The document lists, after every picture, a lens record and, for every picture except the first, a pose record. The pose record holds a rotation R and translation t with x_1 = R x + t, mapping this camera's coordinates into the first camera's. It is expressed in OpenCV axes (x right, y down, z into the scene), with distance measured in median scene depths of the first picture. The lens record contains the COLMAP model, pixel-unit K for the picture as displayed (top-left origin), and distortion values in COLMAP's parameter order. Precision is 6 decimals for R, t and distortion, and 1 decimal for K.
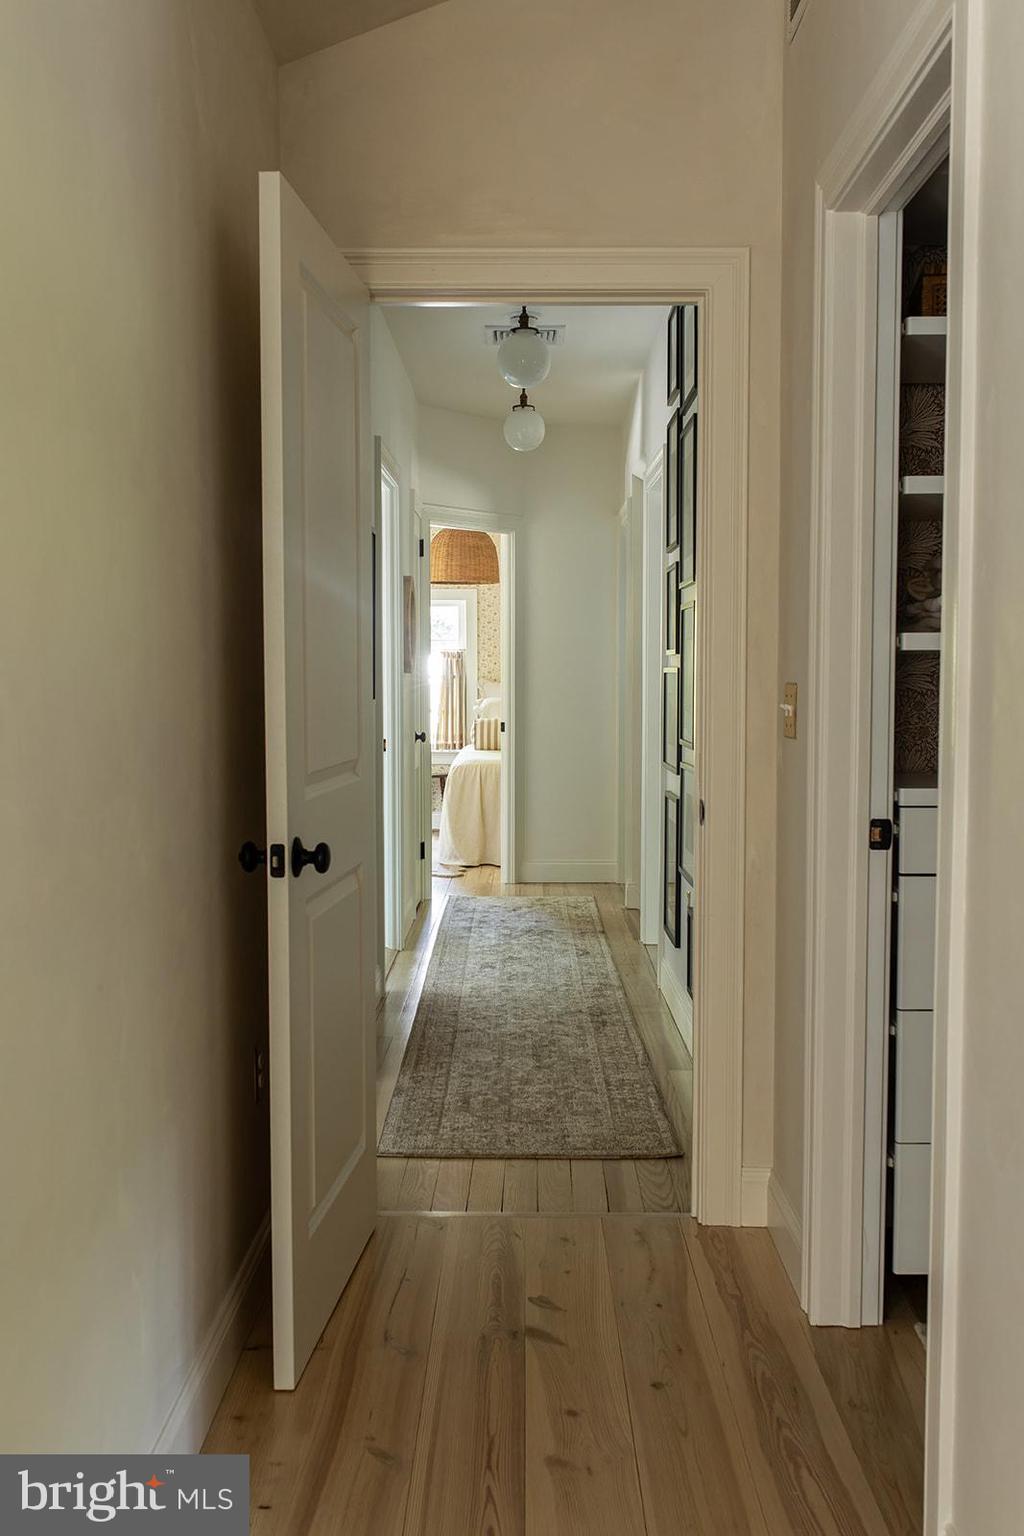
lens RADIAL K [[1463.8, 0, 511.3], [0, 1463.8, 770.2], [0, 0, 1]] dist [0.001142, 0.000000]
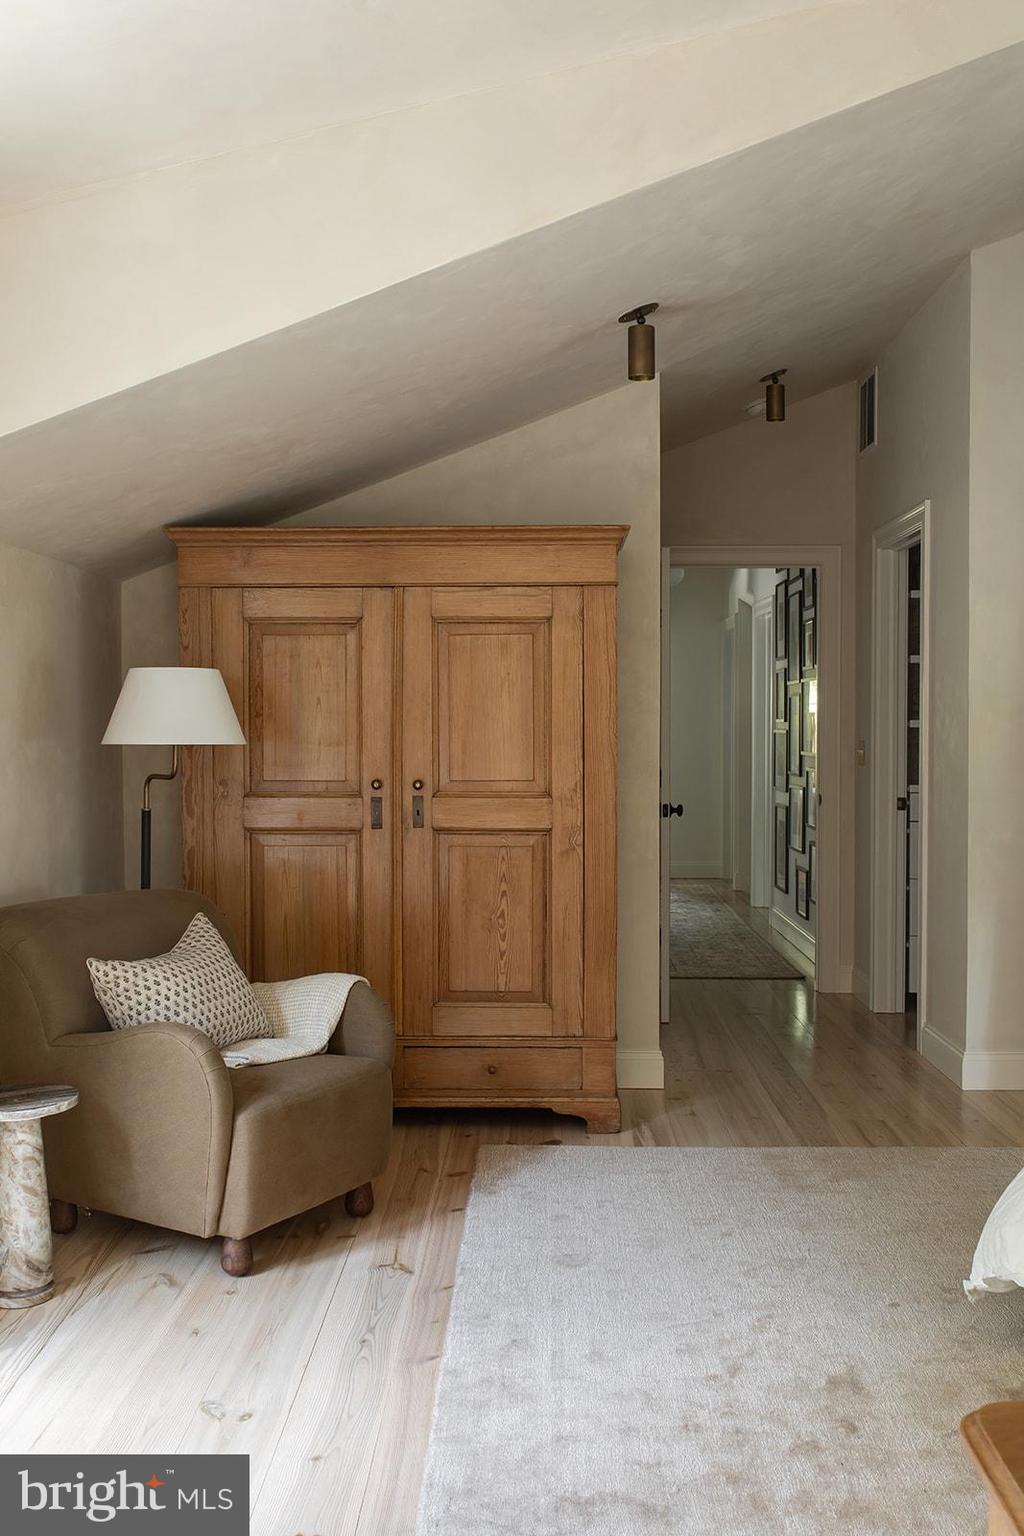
lens RADIAL K [[1463.8, 0, 517.0], [0, 1463.8, 770.0], [0, 0, 1]] dist [0.001142, 0.000000]
pose [[0.999830, -0.000760, -0.018447, -0.212843], [0.000112, 0.999385, -0.035079, 0.046079], [0.018463, 0.035071, 0.999214, -0.899244]]
